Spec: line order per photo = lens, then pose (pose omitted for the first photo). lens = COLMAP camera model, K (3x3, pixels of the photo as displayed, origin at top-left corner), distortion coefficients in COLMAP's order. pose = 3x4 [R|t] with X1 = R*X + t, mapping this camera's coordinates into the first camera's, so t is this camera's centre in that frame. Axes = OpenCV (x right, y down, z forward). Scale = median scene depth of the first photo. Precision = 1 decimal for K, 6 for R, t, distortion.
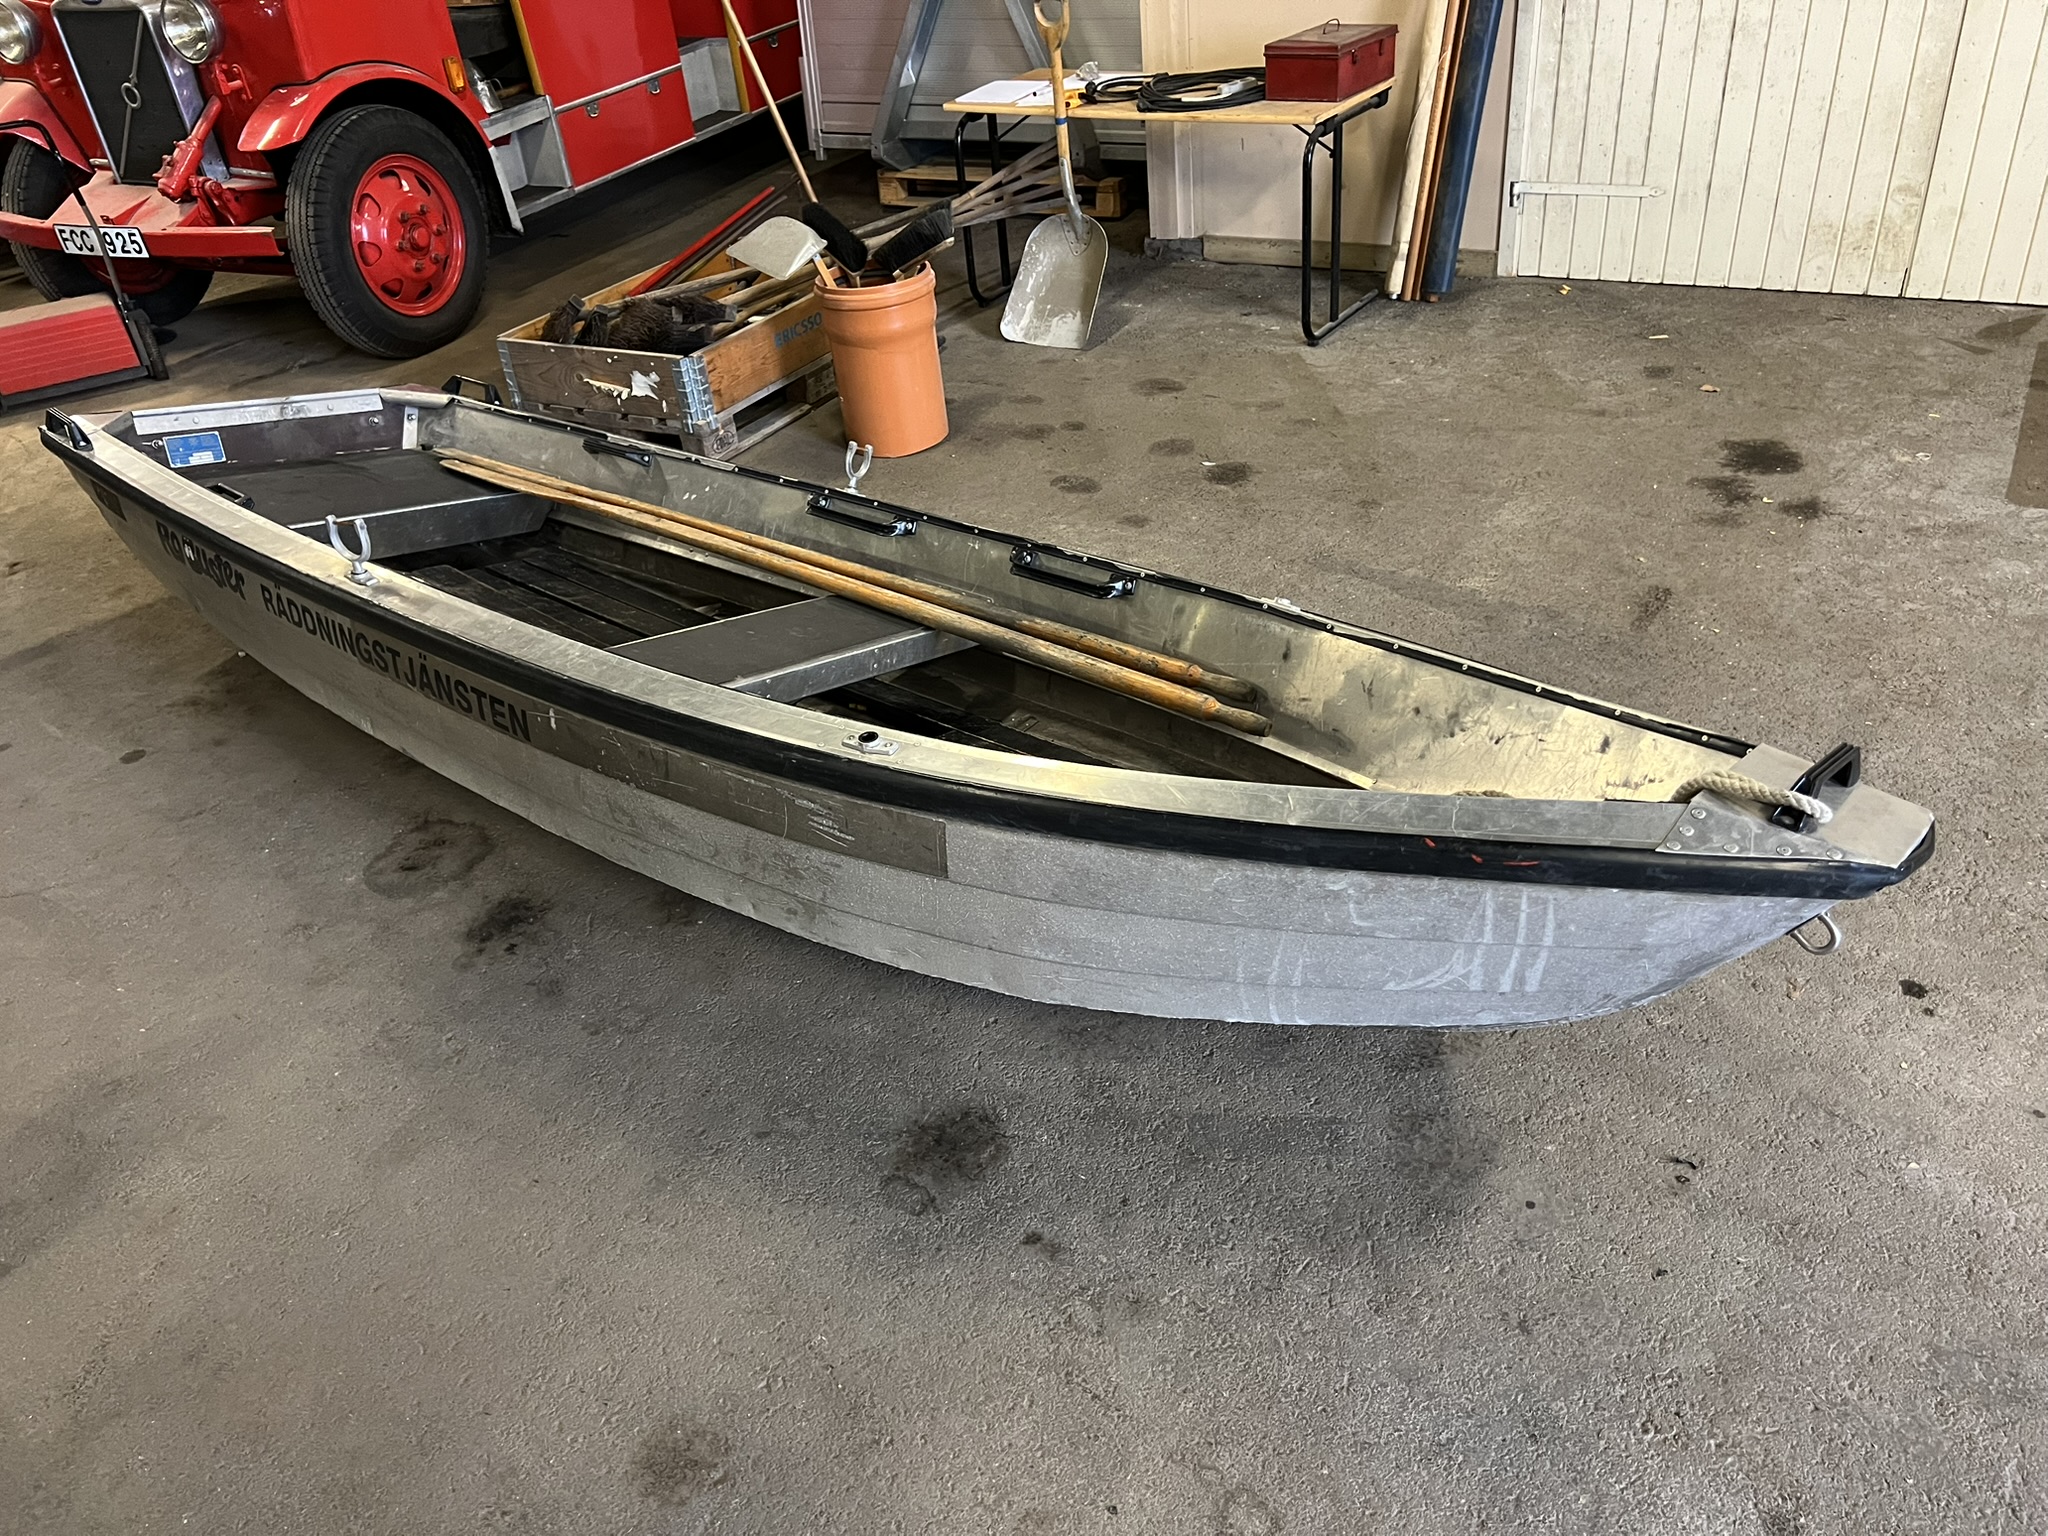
lens RADIAL K [[1546.8, 0, 1026.8], [0, 1546.8, 742.2], [0, 0, 1]] dist [0.045056, -0.052736]
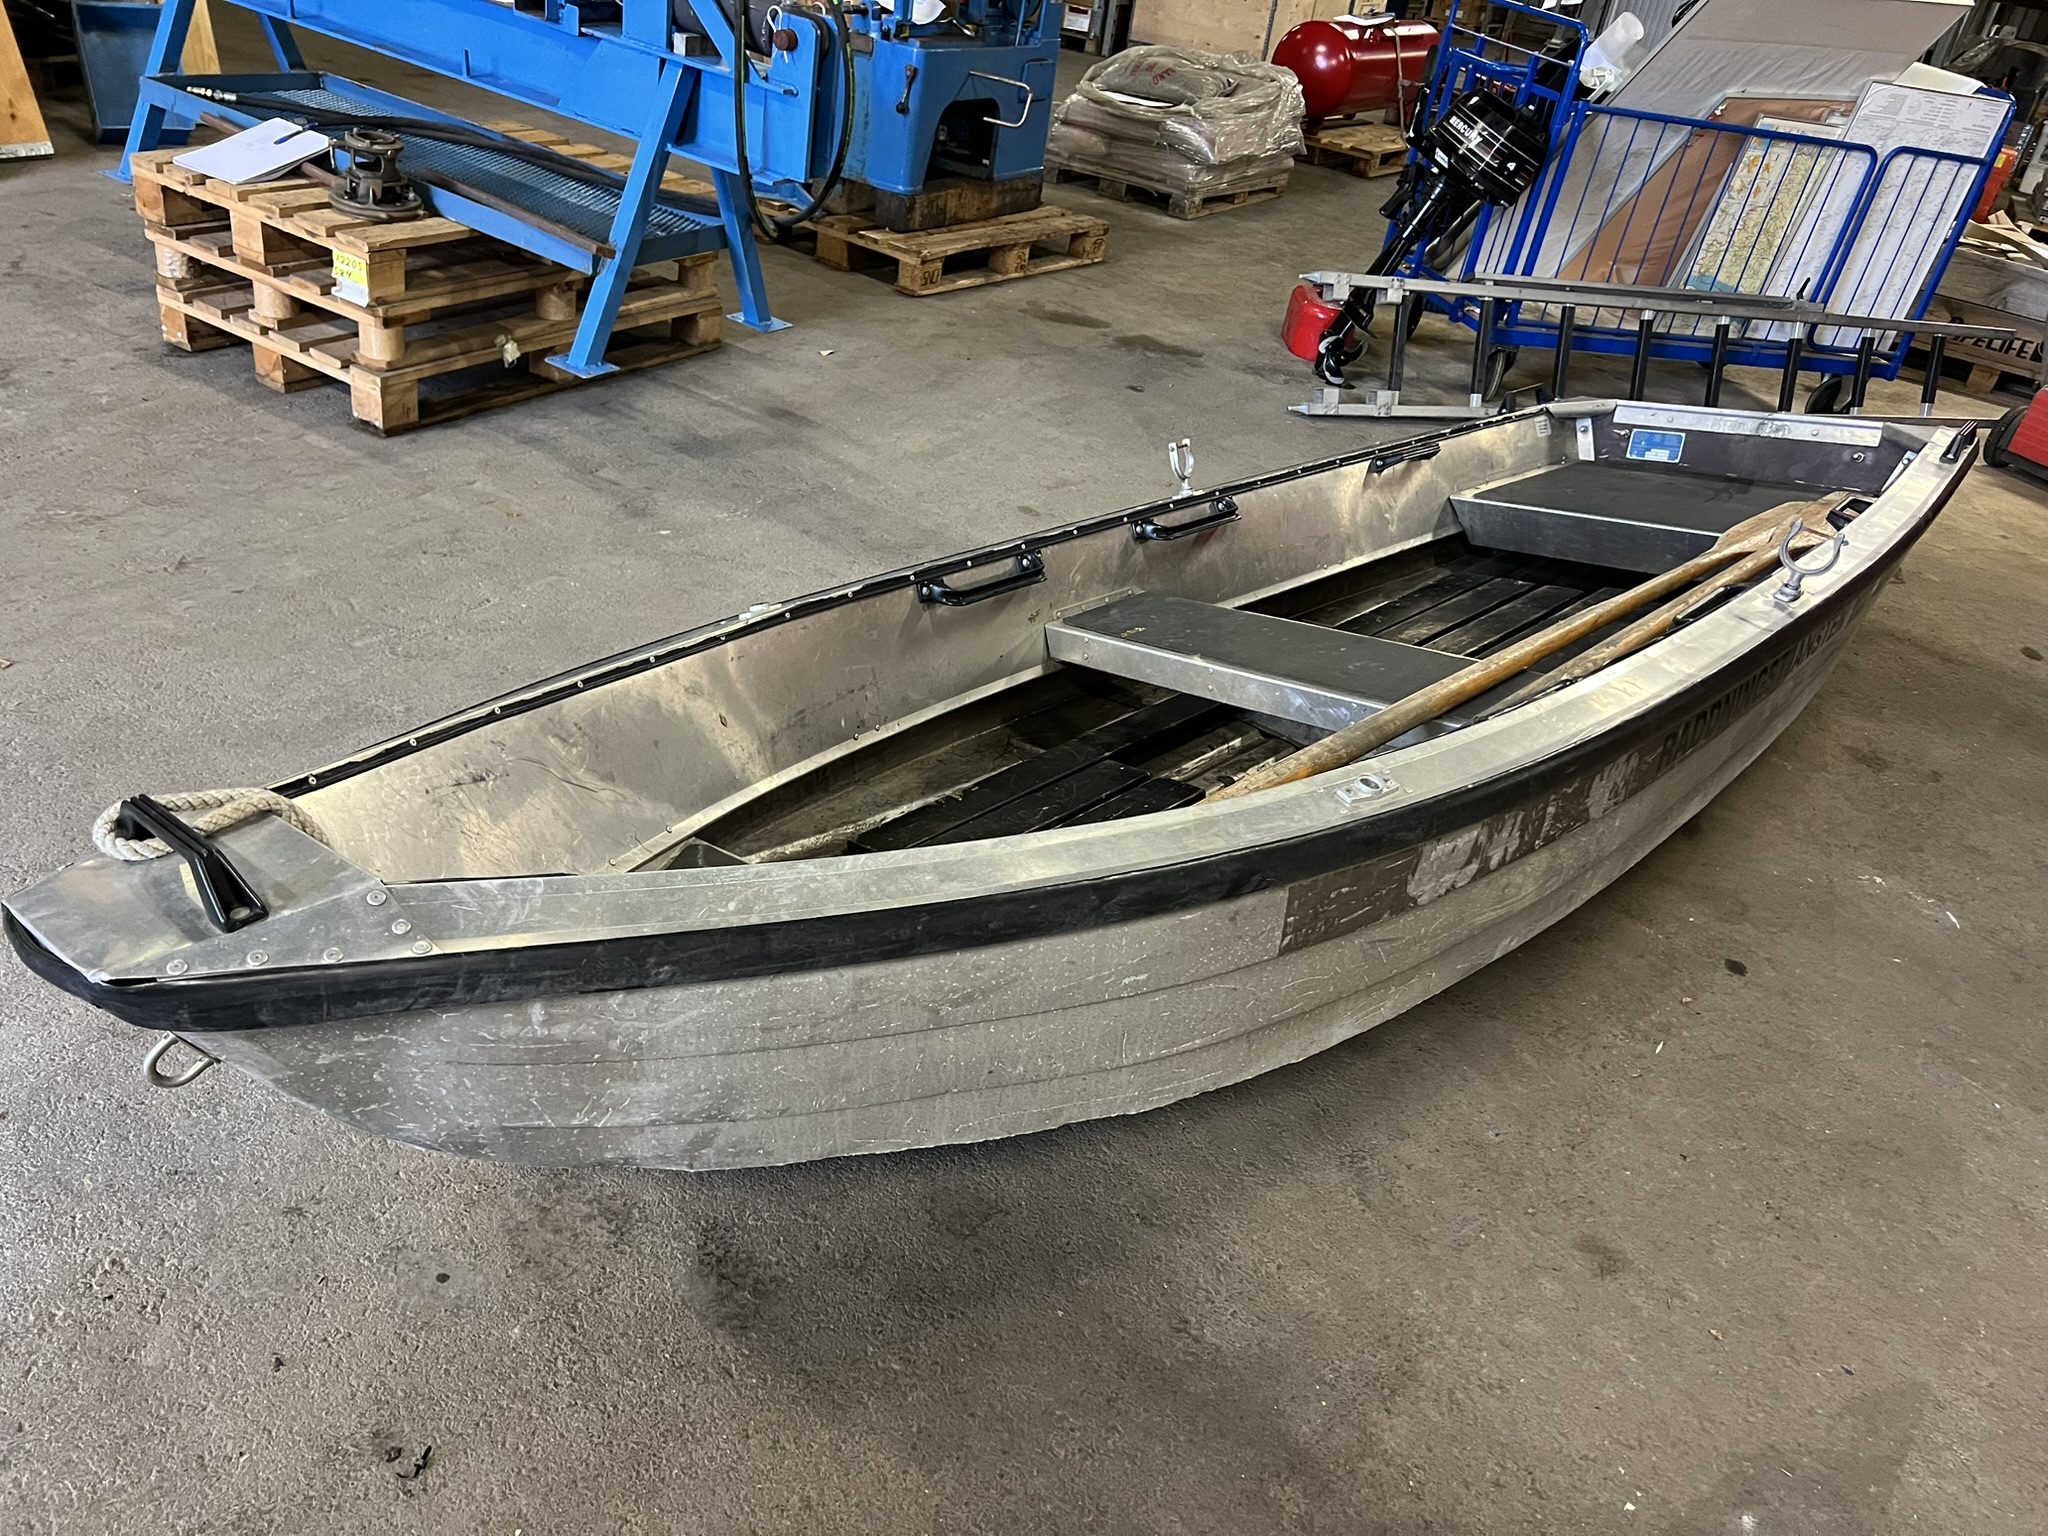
lens RADIAL K [[1560.8, 0, 1020.6], [0, 1560.8, 768.8], [0, 0, 1]] dist [0.042683, -0.053347]
pose [[-0.064688, 0.581508, -0.810965, 0.514693], [-0.652159, 0.590474, 0.475424, -0.282678], [0.755317, 0.559632, 0.341039, 0.504211]]
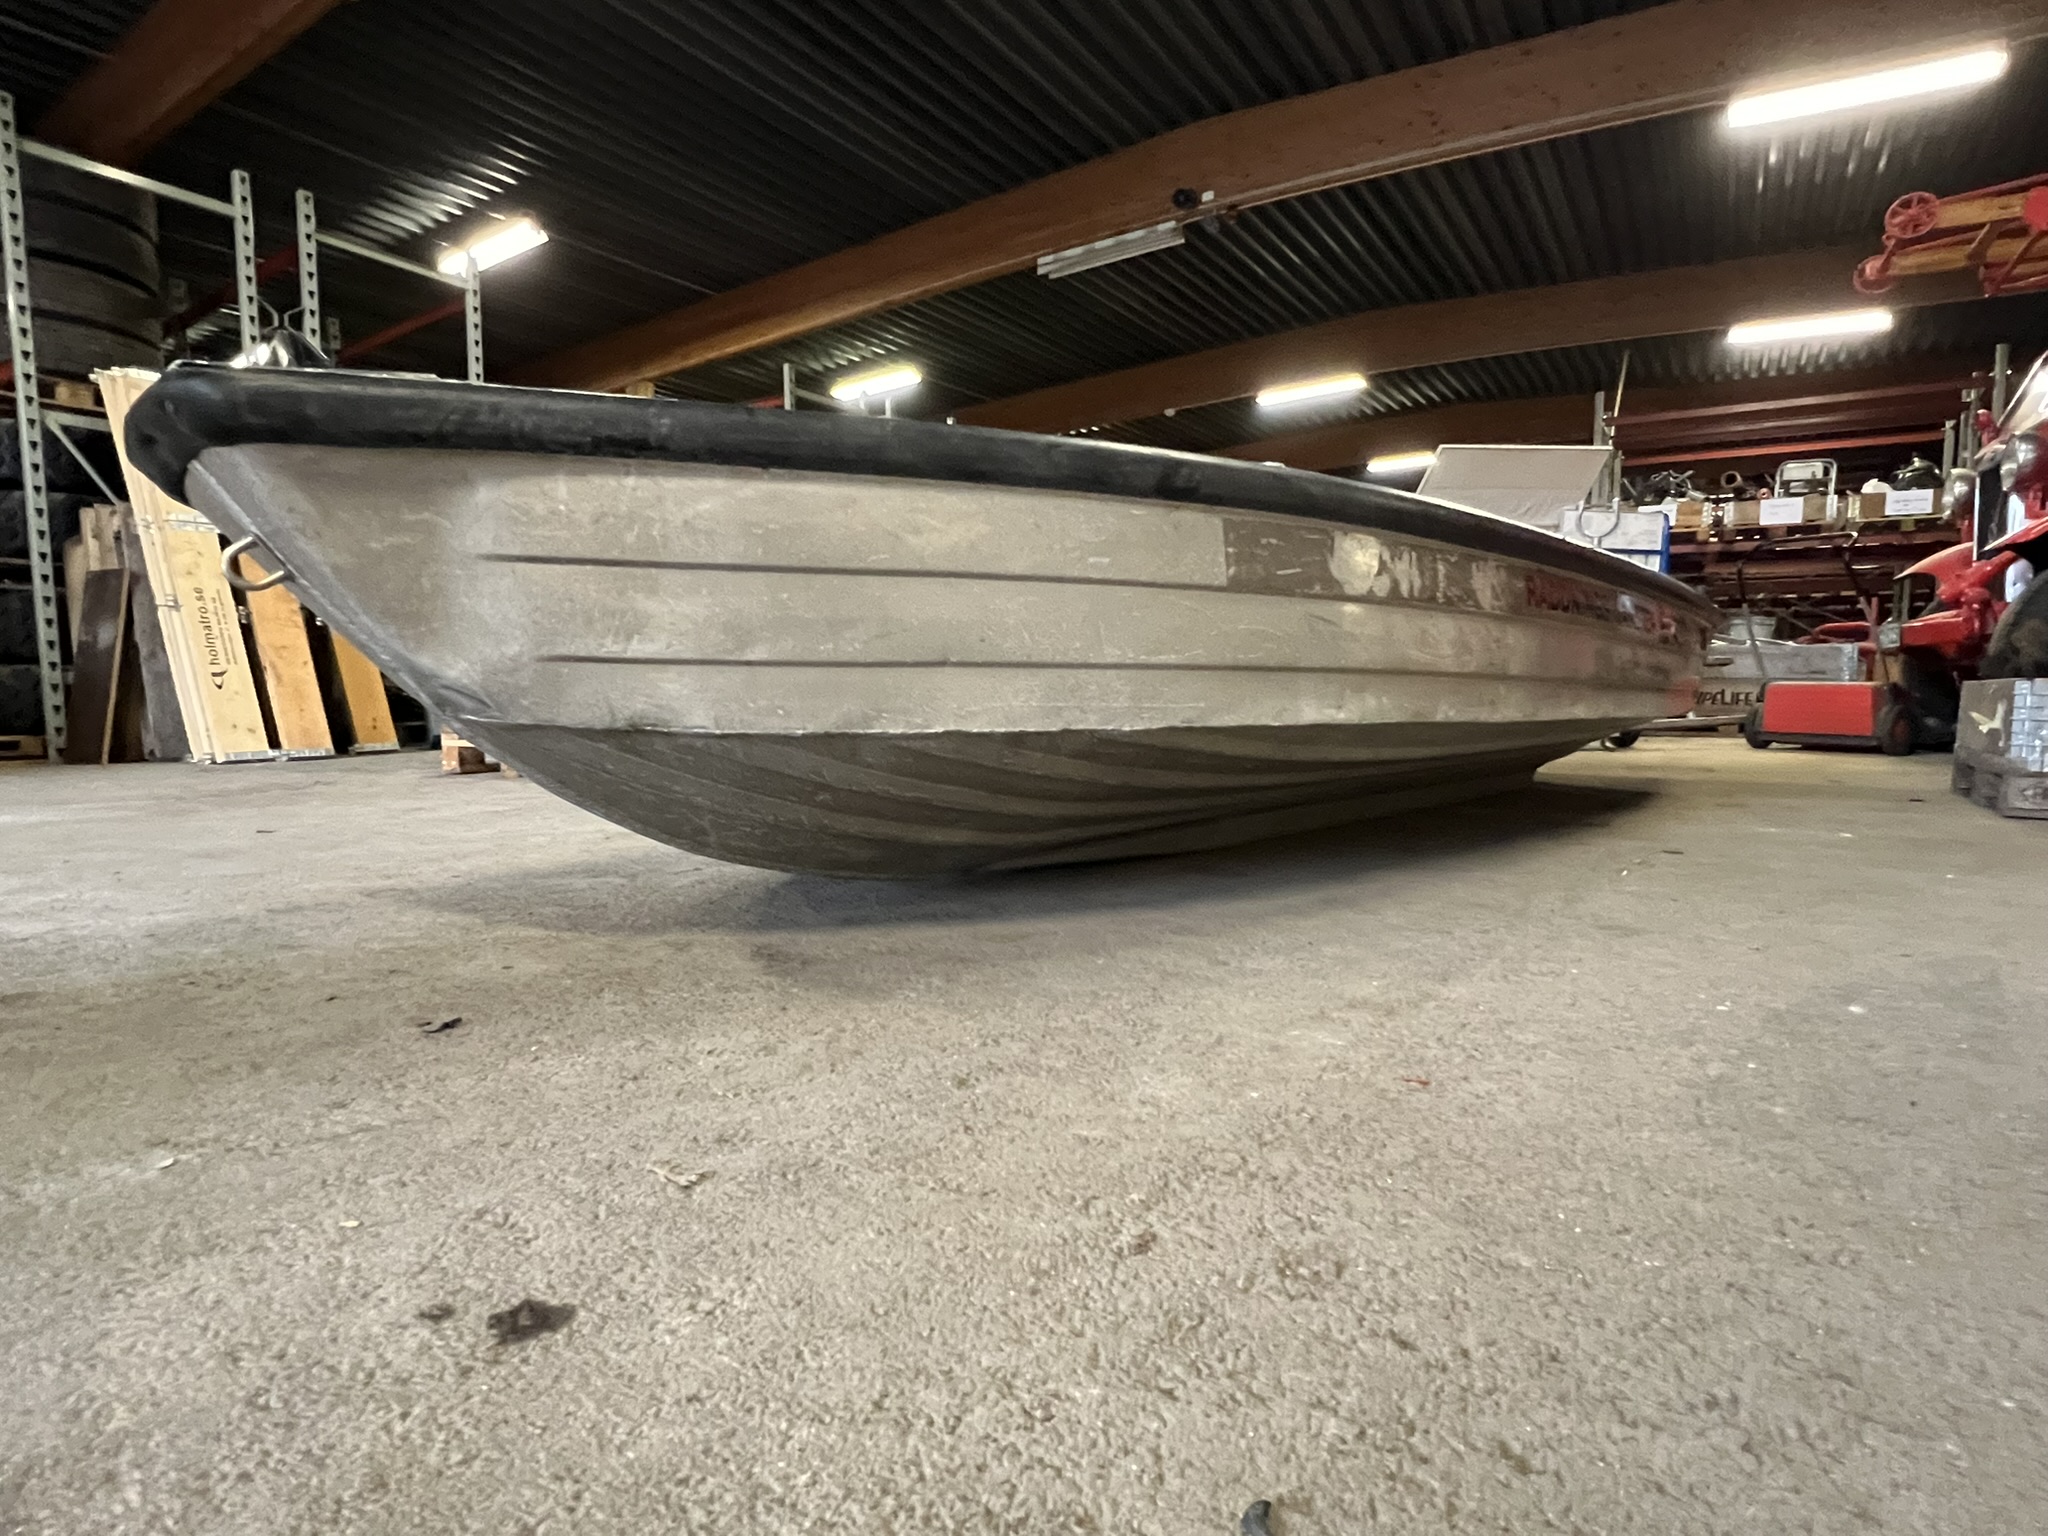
lens RADIAL K [[1106.4, 0, 1019.7], [0, 1106.4, 779.0], [0, 0, 1]] dist [-0.000103, -0.000148]
pose [[-0.062140, 0.169168, -0.983626, 0.561255], [-0.525906, 0.832065, 0.176326, -0.028854], [0.848270, 0.528252, 0.037262, 0.733460]]
